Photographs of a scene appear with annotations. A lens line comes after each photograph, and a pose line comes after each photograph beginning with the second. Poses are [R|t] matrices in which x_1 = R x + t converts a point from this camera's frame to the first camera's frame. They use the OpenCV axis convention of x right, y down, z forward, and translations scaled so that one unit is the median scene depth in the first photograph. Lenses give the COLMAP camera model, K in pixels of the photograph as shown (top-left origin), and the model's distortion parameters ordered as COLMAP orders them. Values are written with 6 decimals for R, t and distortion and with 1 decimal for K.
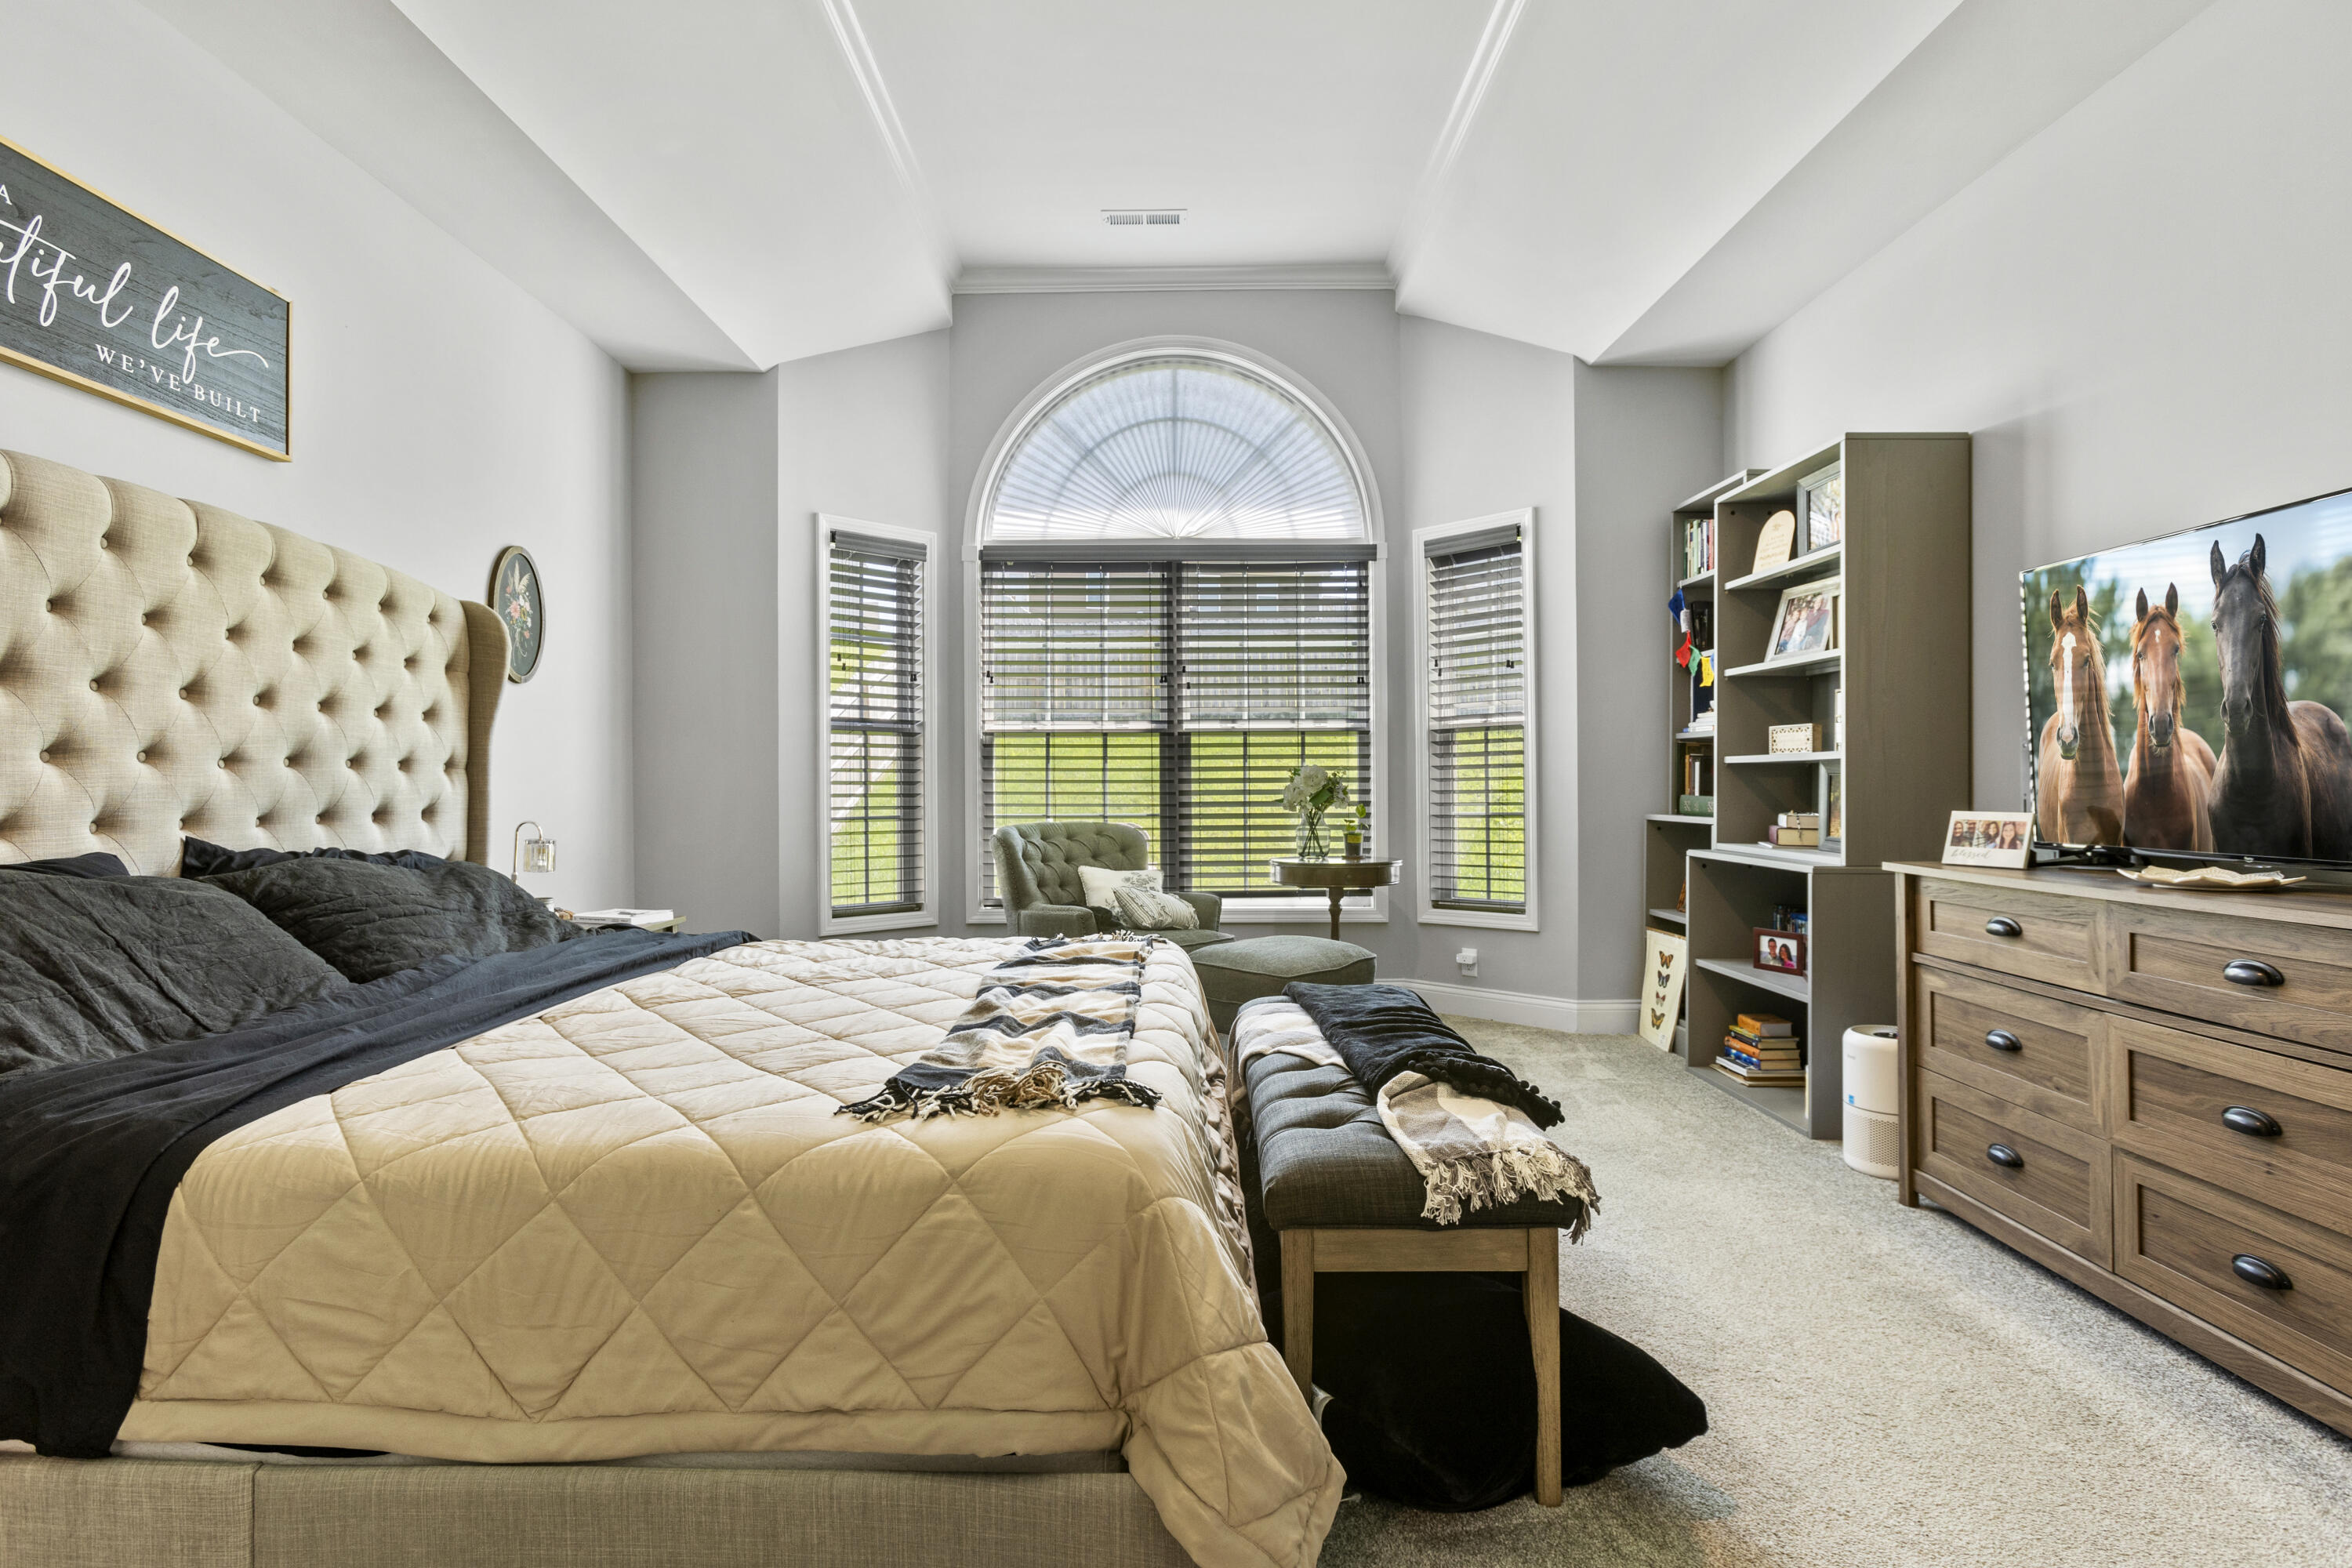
lens RADIAL K [[1215.8, 0, 1176.0], [0, 1215.8, 784.0], [0, 0, 1]] dist [-0.022521, 0.017594]
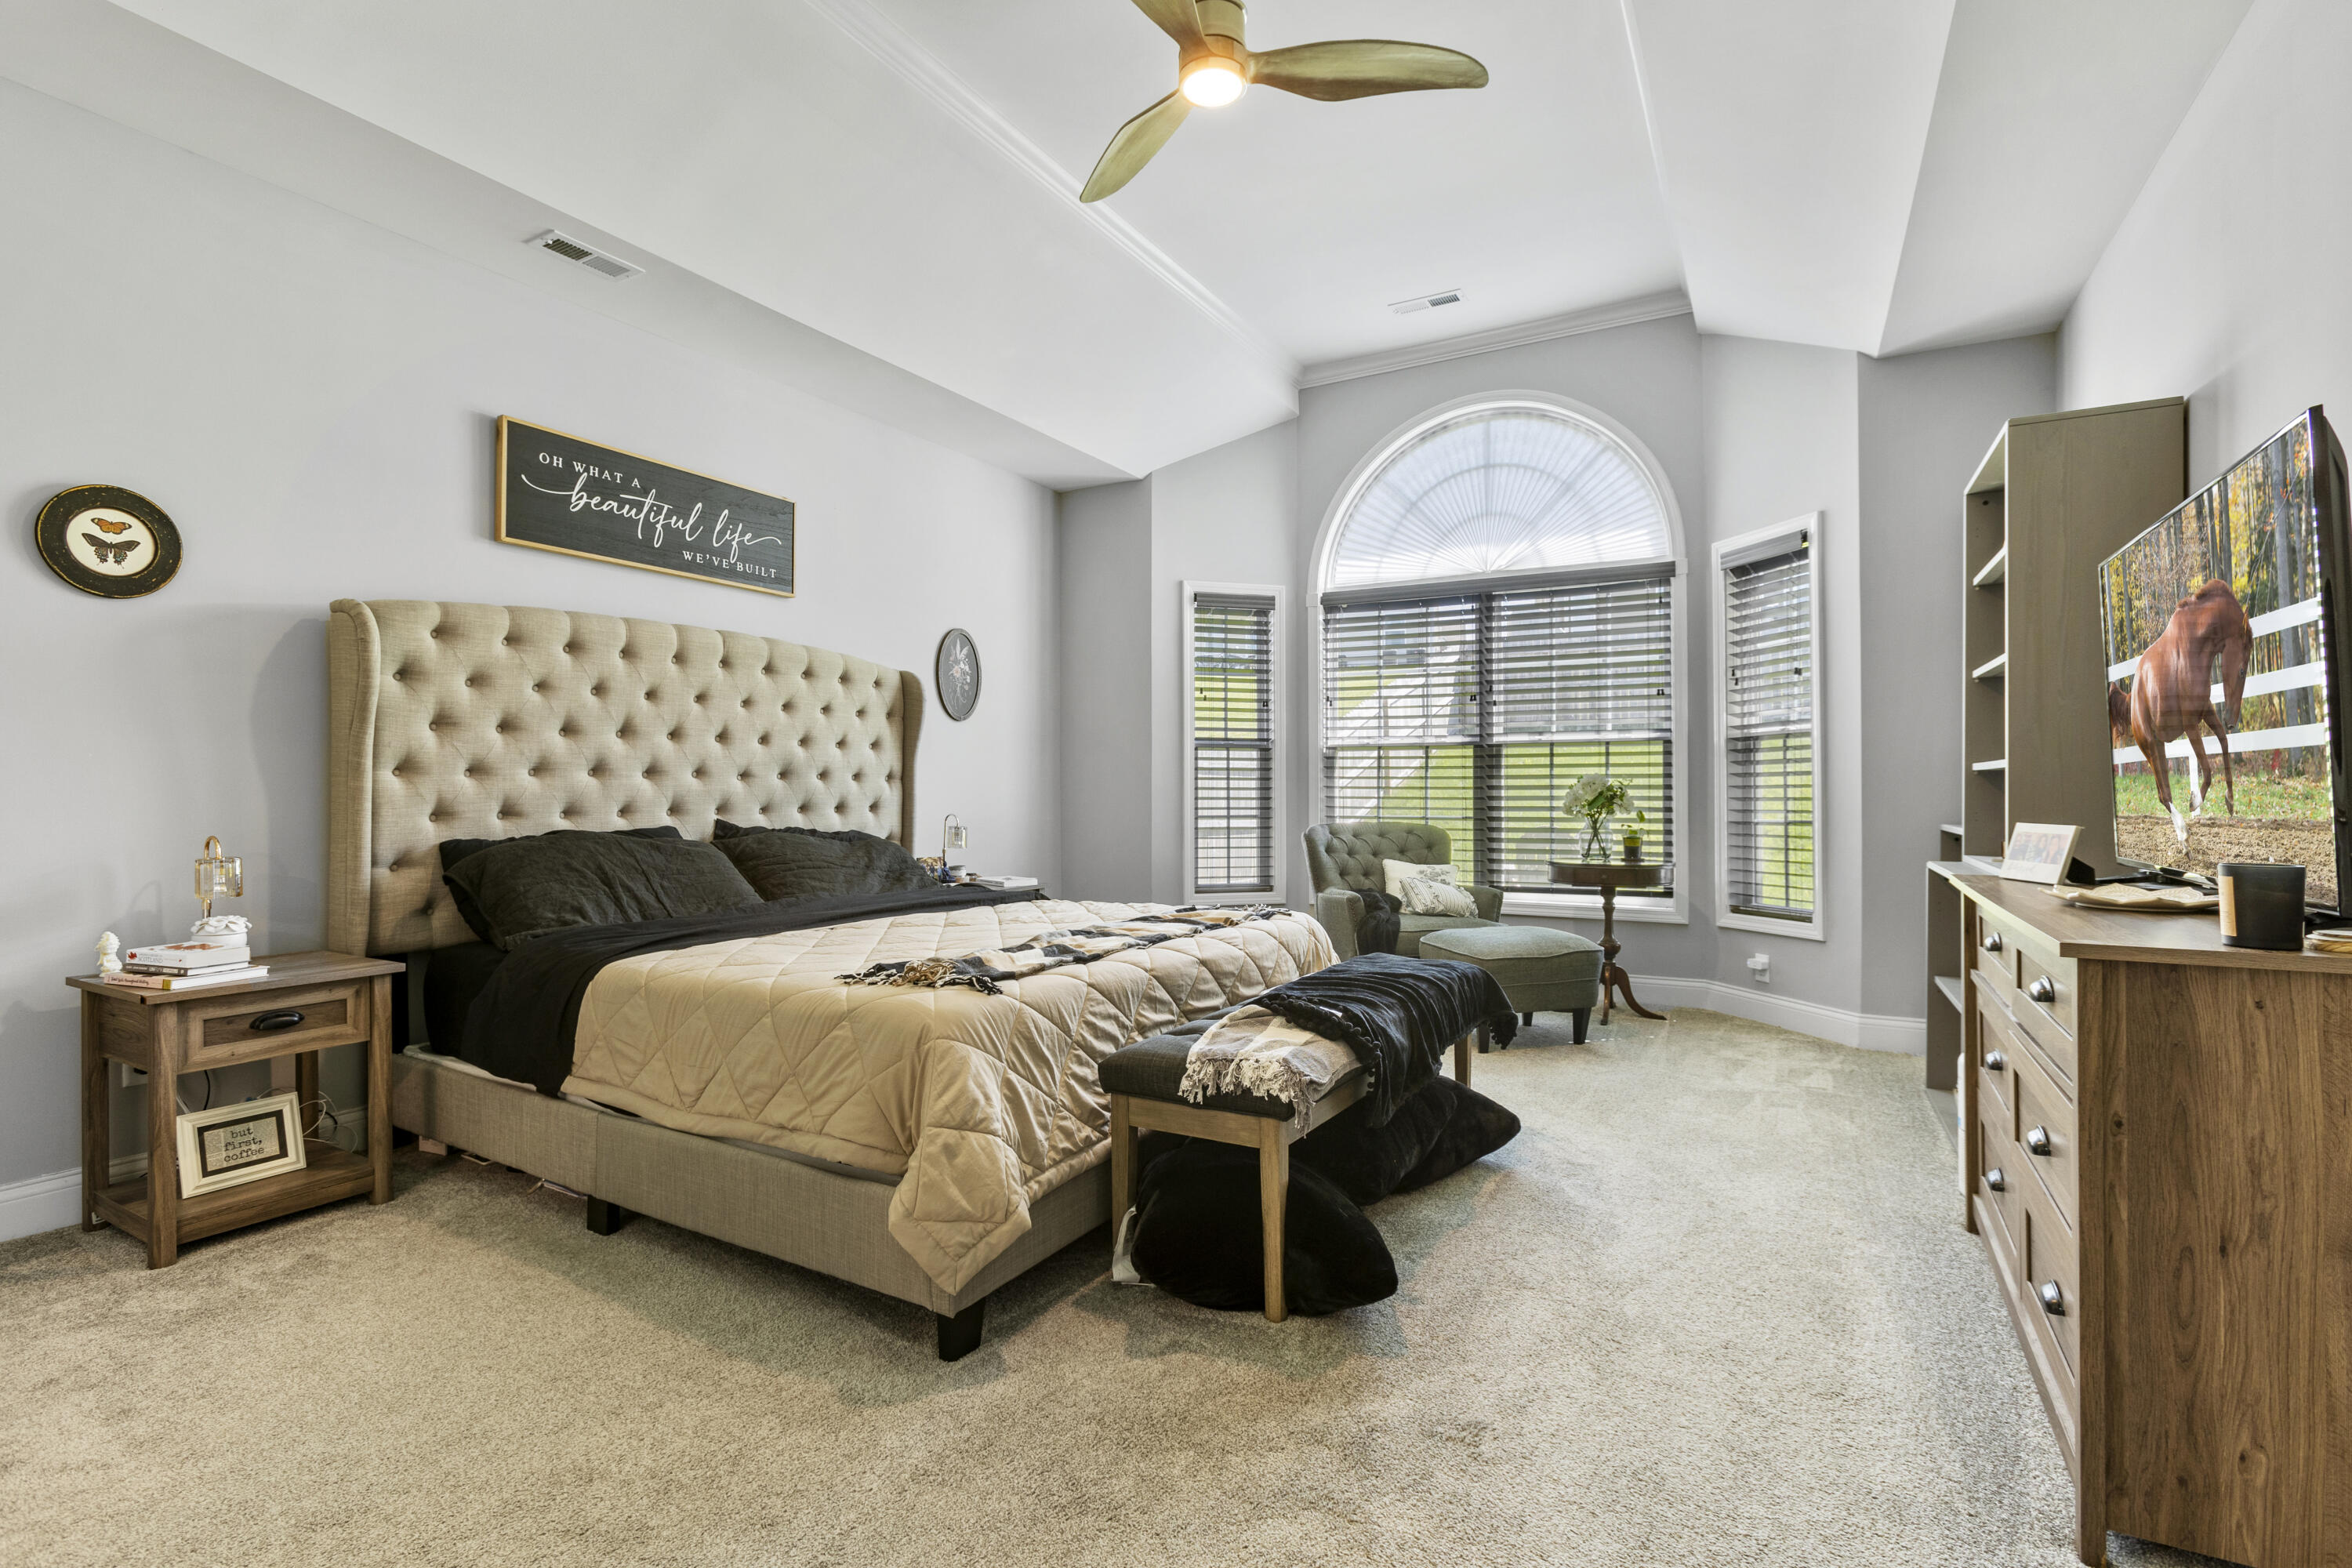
lens RADIAL K [[1126.2, 0, 1173.6], [0, 1126.2, 795.3], [0, 0, 1]] dist [-0.033328, 0.036820]
pose [[0.866639, 0.006087, -0.498899, 0.290728], [-0.002784, 0.999969, 0.007365, -0.002417], [0.498929, -0.004993, 0.866629, -0.052030]]
